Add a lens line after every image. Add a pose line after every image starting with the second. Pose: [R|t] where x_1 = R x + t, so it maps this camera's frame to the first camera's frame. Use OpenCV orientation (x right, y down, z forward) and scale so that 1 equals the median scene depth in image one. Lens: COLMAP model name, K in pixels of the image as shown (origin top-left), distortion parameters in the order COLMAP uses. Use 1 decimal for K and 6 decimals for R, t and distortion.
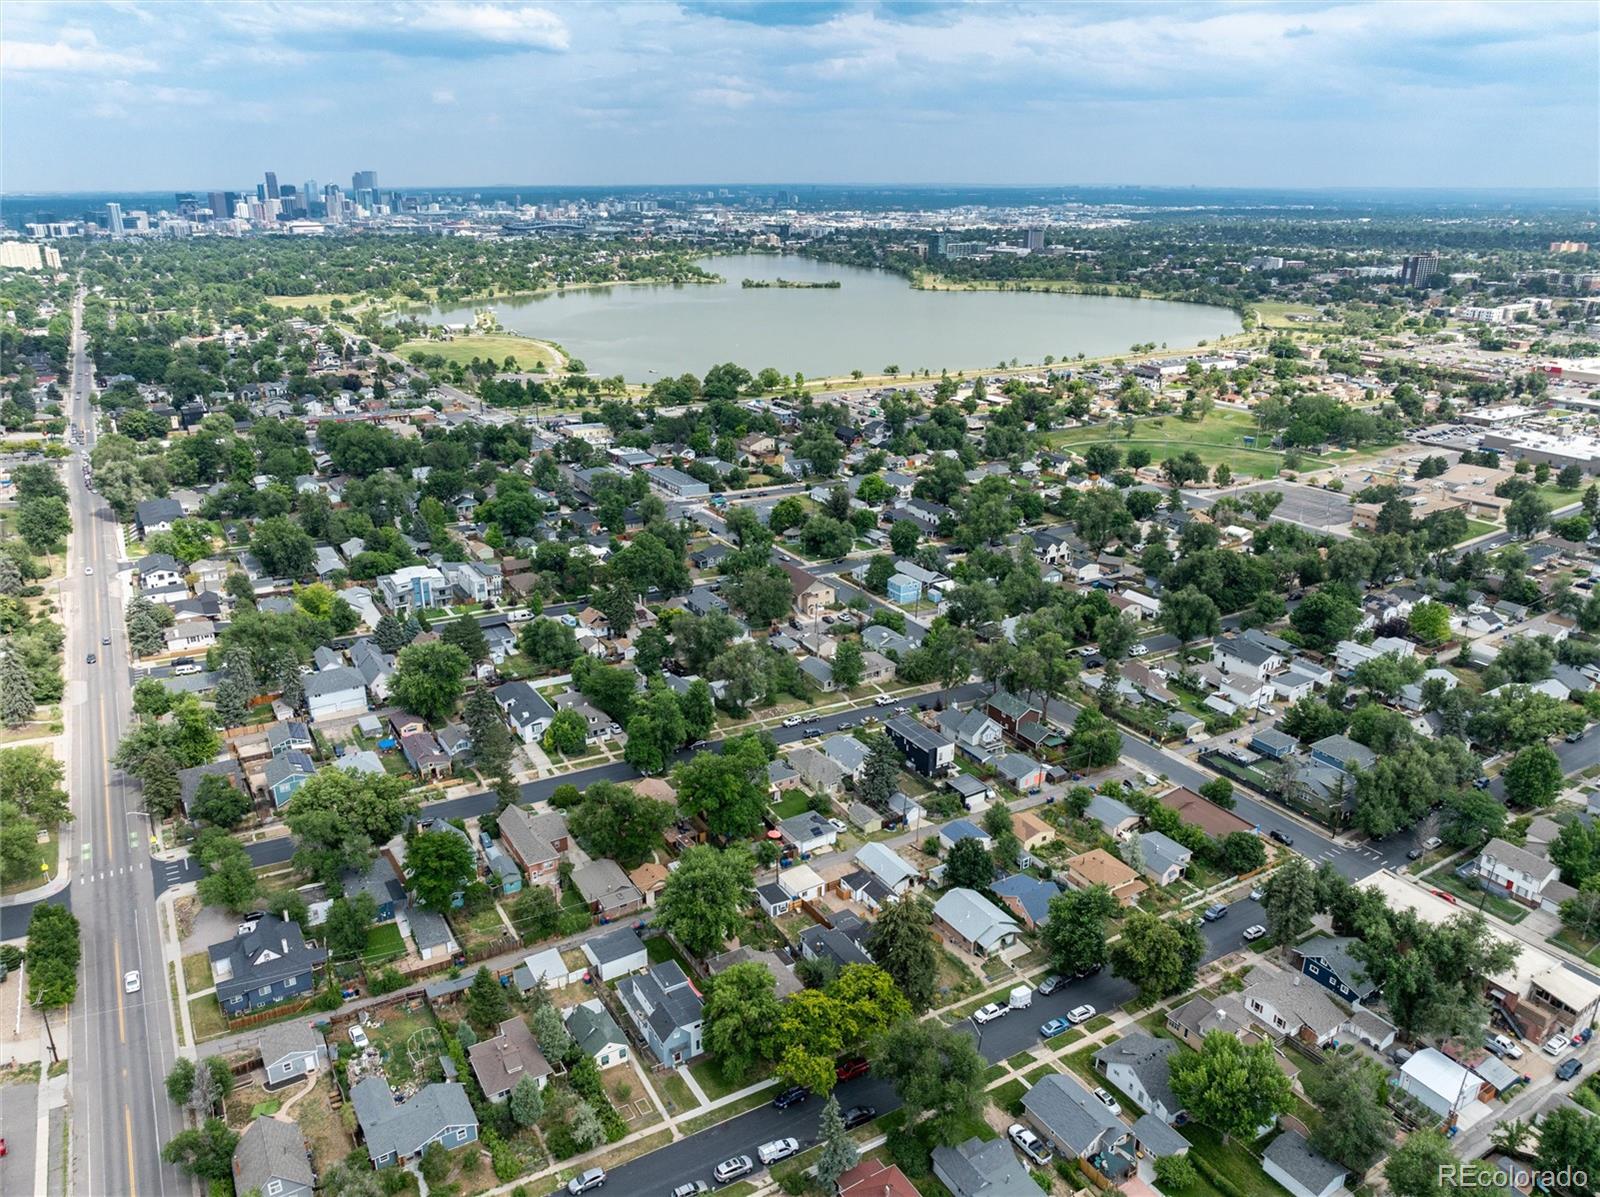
lens RADIAL K [[1142.4, 0, 818.6], [0, 1142.4, 599.2], [0, 0, 1]] dist [-0.045013, 0.014846]
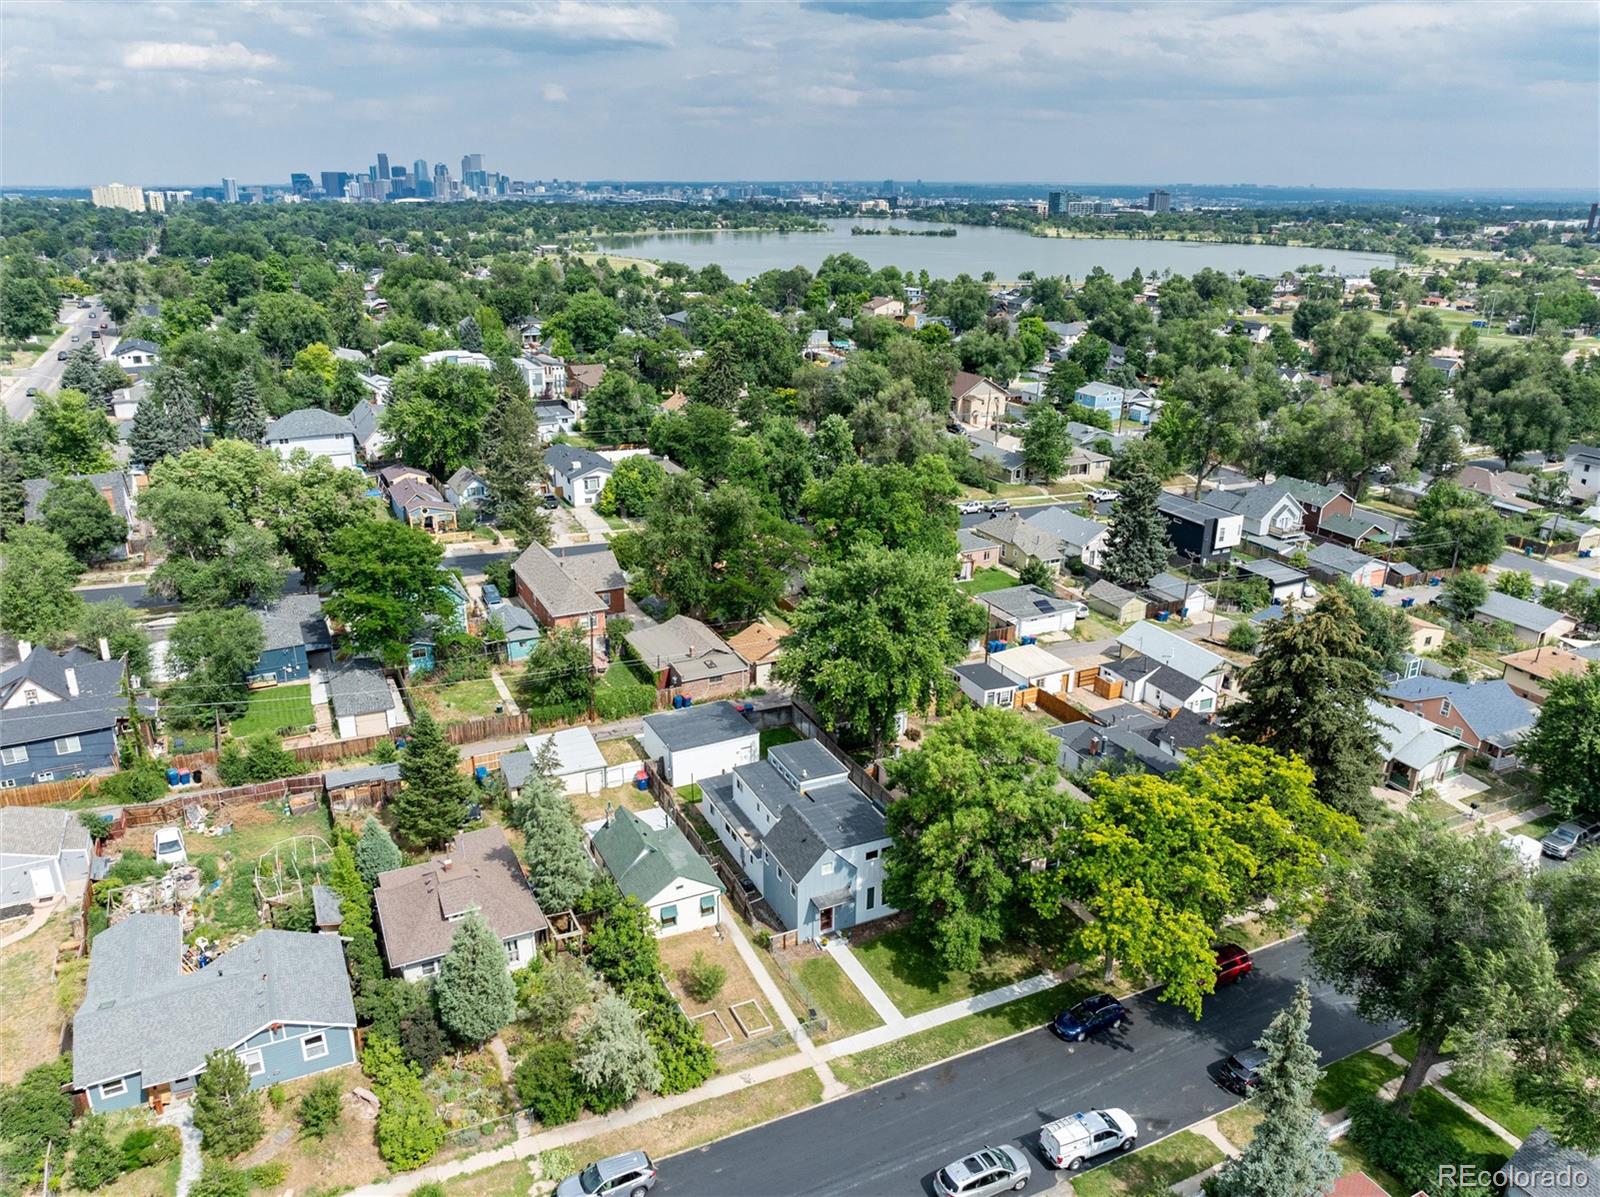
lens RADIAL K [[1142.4, 0, 811.1], [0, 1142.4, 598.9], [0, 0, 1]] dist [-0.045013, 0.014846]
pose [[0.995846, 0.030484, -0.085796, -0.060057], [-0.030849, 0.999520, -0.002934, 0.174214], [0.085665, 0.005569, 0.996308, 0.342976]]
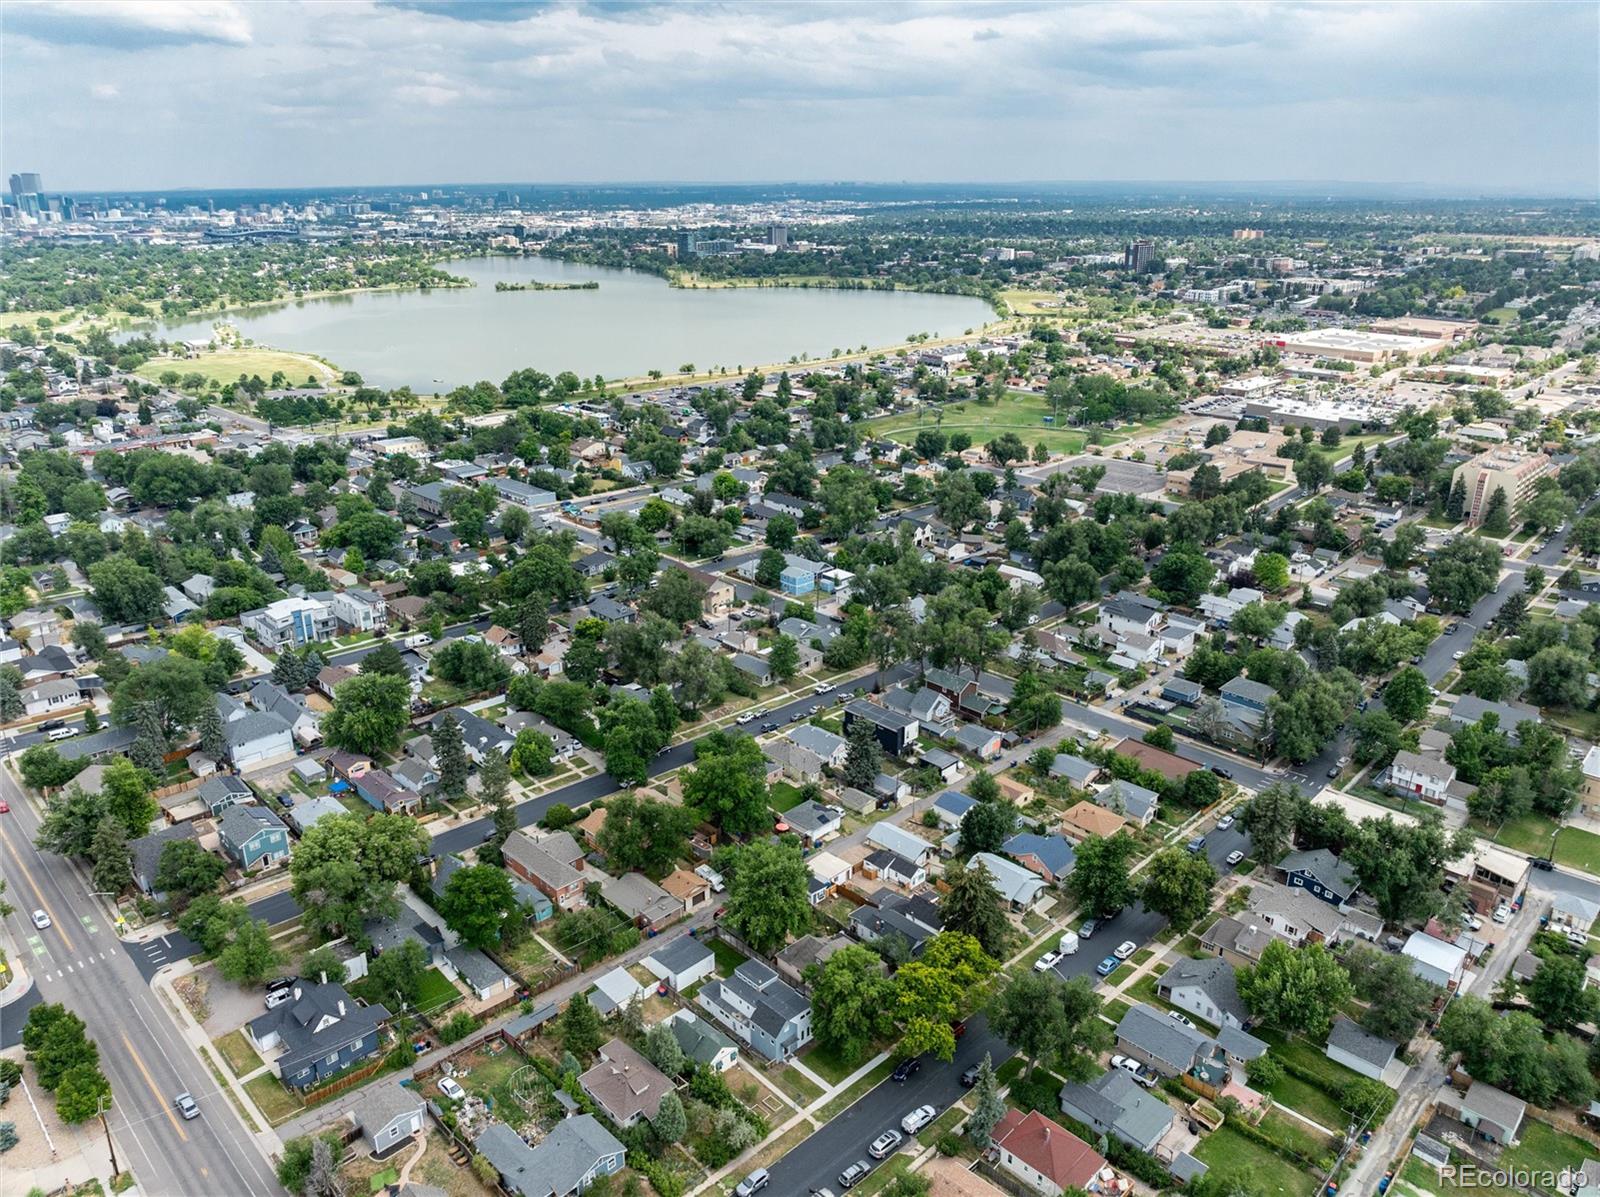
lens RADIAL K [[1142.4, 0, 825.6], [0, 1142.4, 596.6], [0, 0, 1]] dist [-0.045013, 0.014846]
pose [[0.971304, -0.084134, 0.222462, -0.177360], [0.084258, 0.996404, 0.008952, -0.002799], [-0.222415, 0.010049, 0.974900, 0.003375]]
